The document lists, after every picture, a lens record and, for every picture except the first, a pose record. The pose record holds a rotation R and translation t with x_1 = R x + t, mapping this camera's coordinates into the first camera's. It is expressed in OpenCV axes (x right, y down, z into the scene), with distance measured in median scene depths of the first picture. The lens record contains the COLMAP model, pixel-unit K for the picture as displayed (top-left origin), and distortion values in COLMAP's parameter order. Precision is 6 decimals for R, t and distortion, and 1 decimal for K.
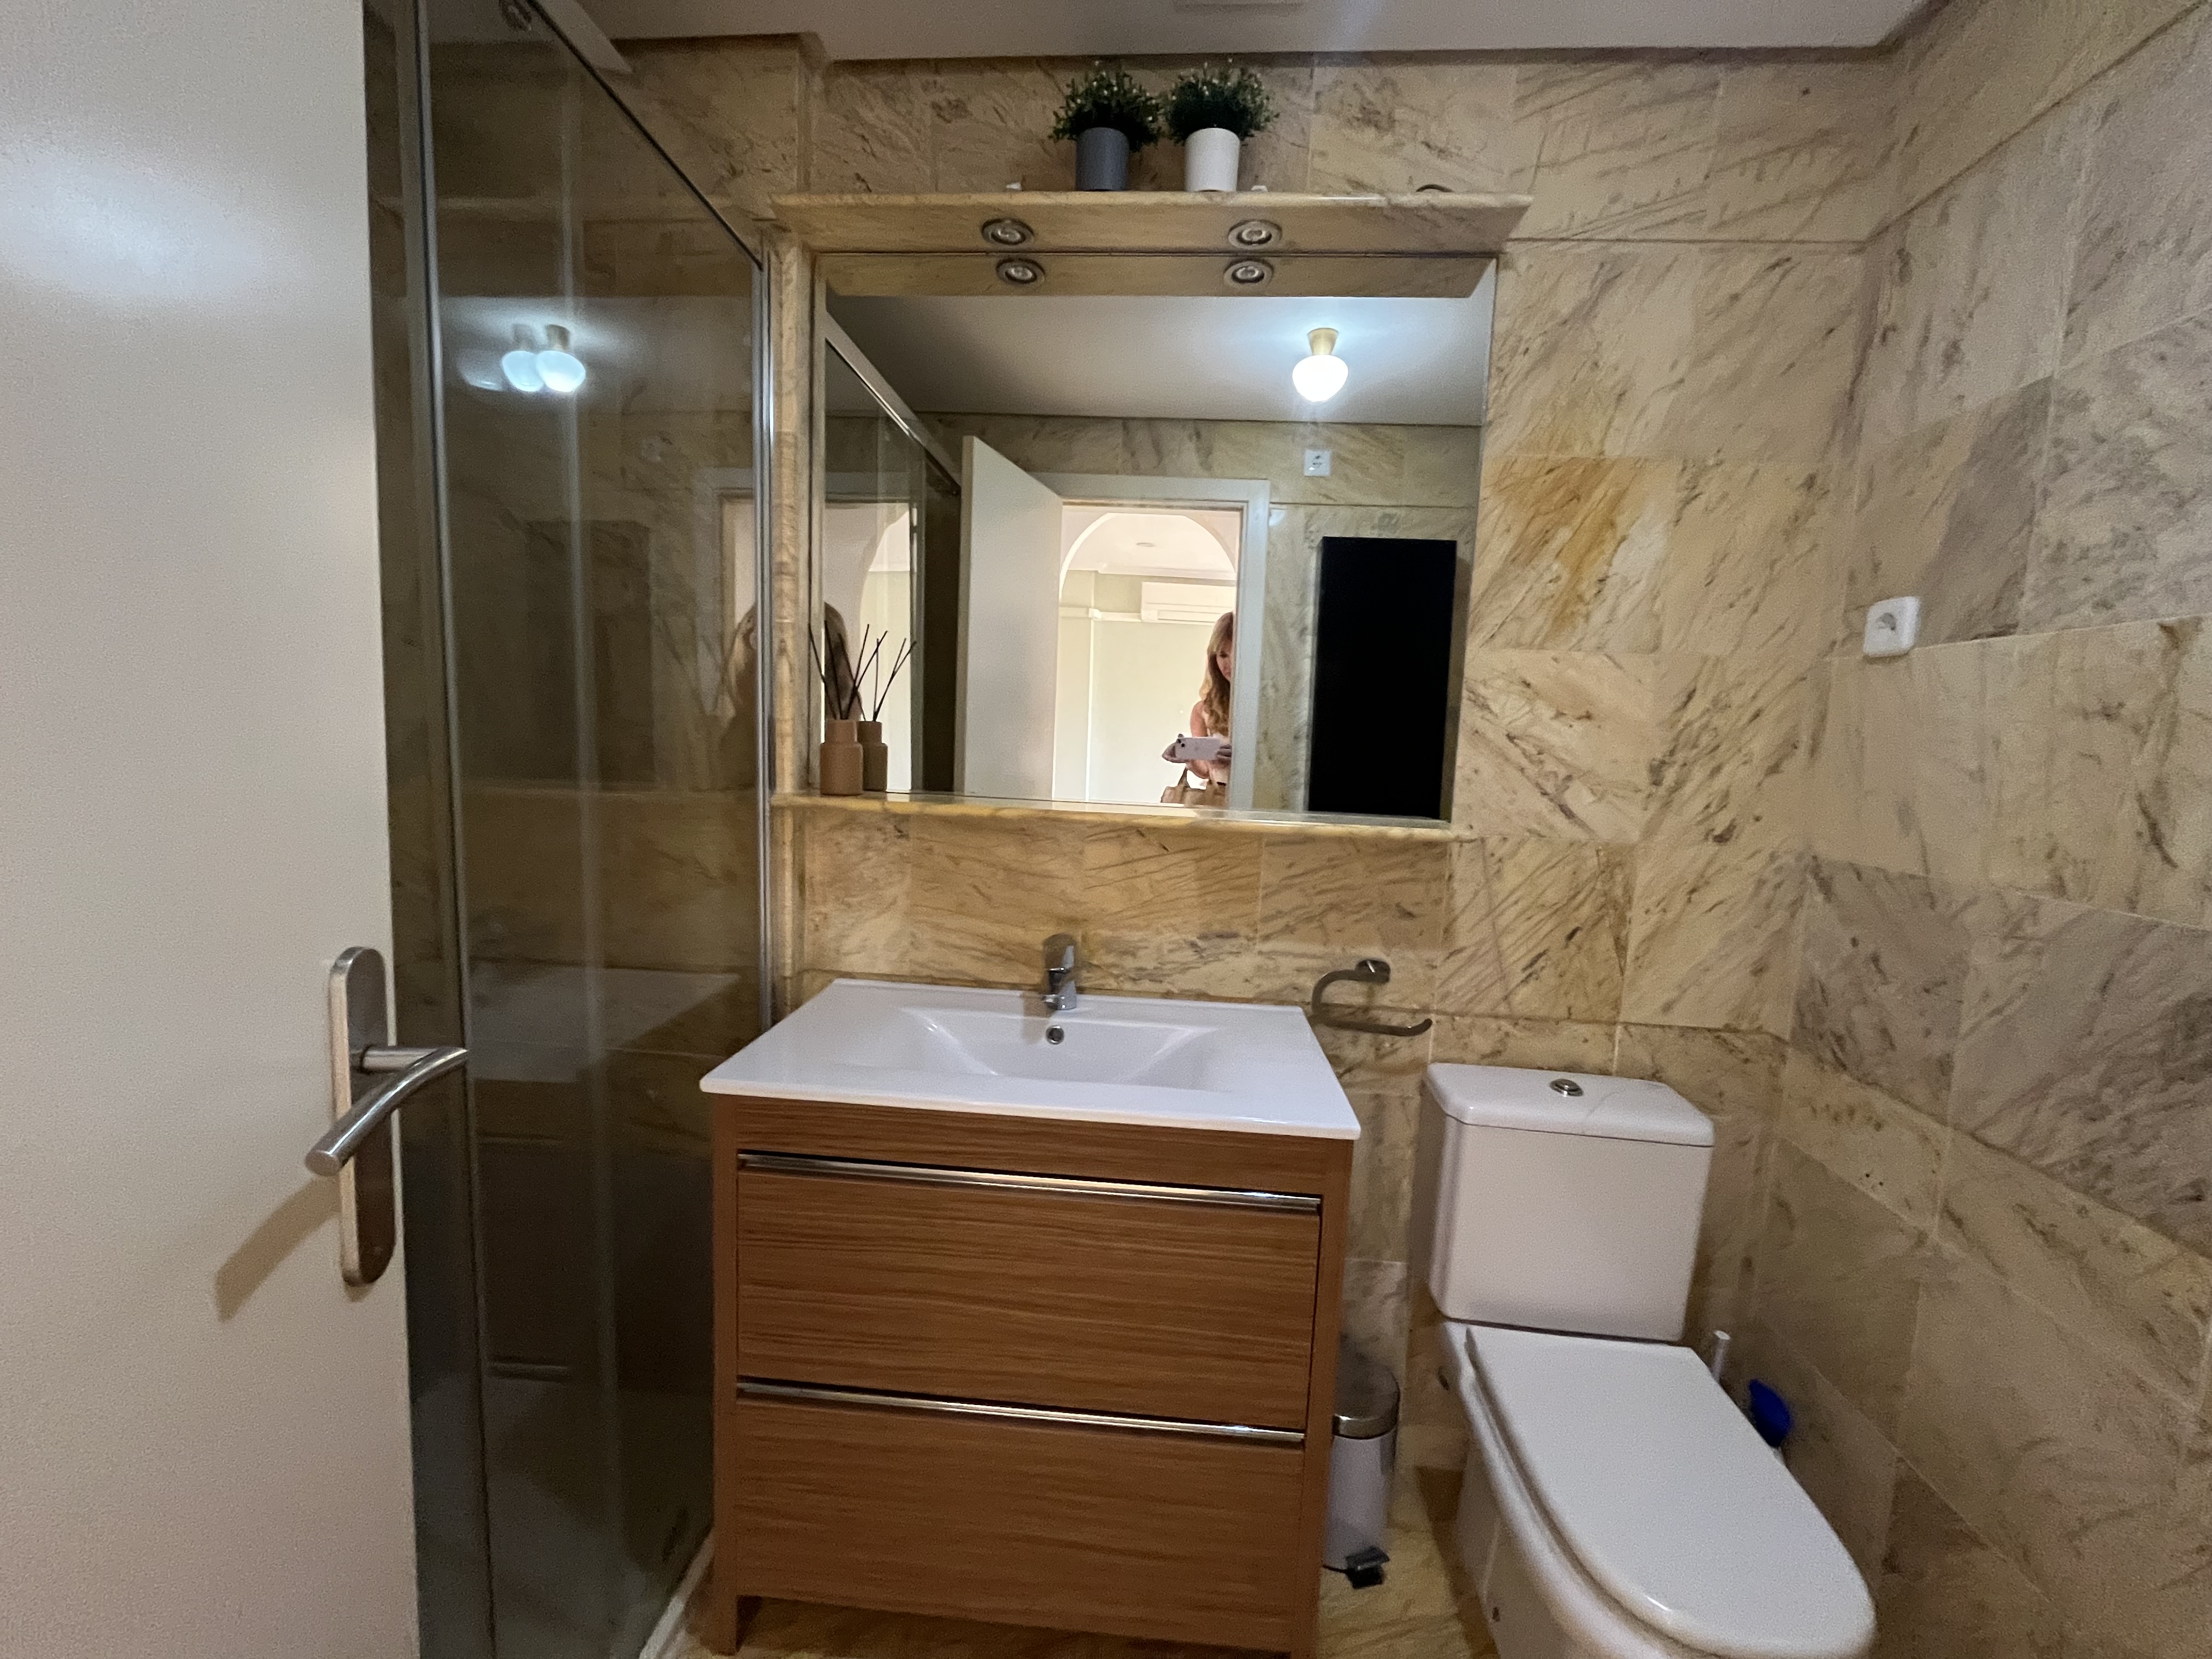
lens RADIAL K [[891.3, 0, 1105.3], [0, 891.3, 830.8], [0, 0, 1]] dist [-0.008109, 0.000072]
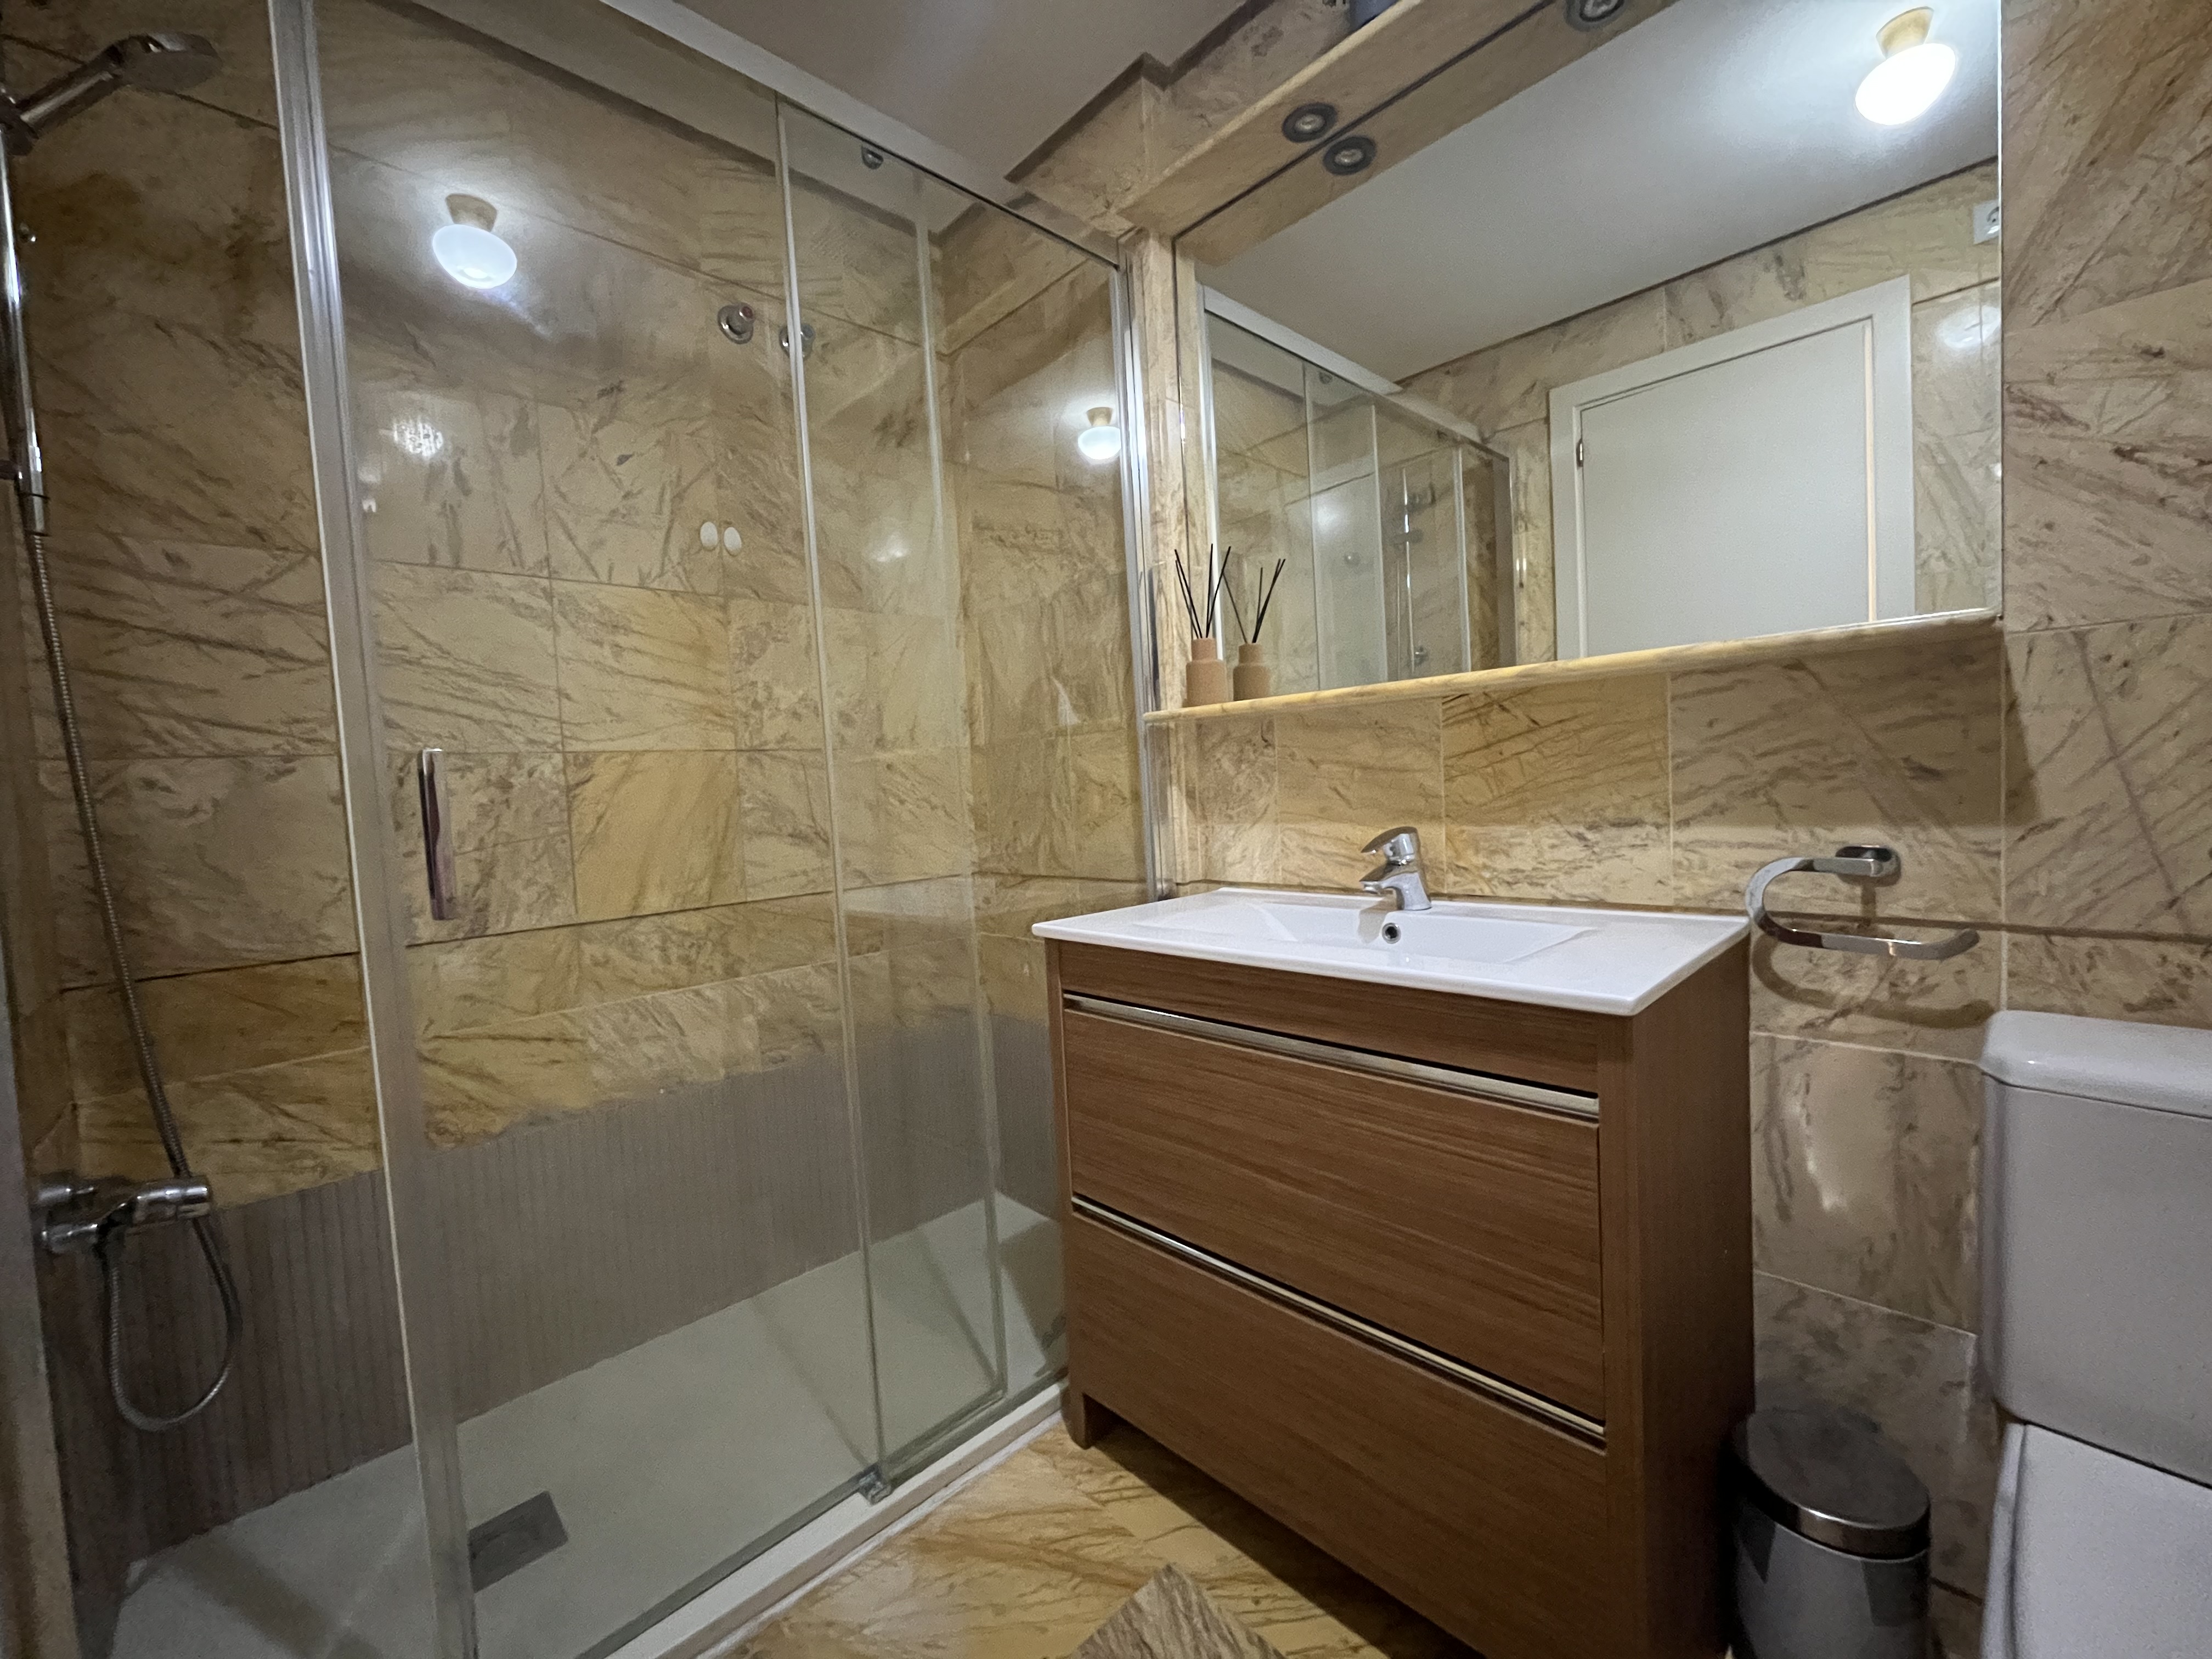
lens RADIAL K [[891.3, 0, 1105.4], [0, 891.3, 832.1], [0, 0, 1]] dist [-0.008109, 0.000072]
pose [[0.742507, -0.047515, -0.668151, 0.318342], [0.016278, 0.998466, -0.052916, 0.158987], [0.669641, 0.028415, 0.742141, 0.117377]]
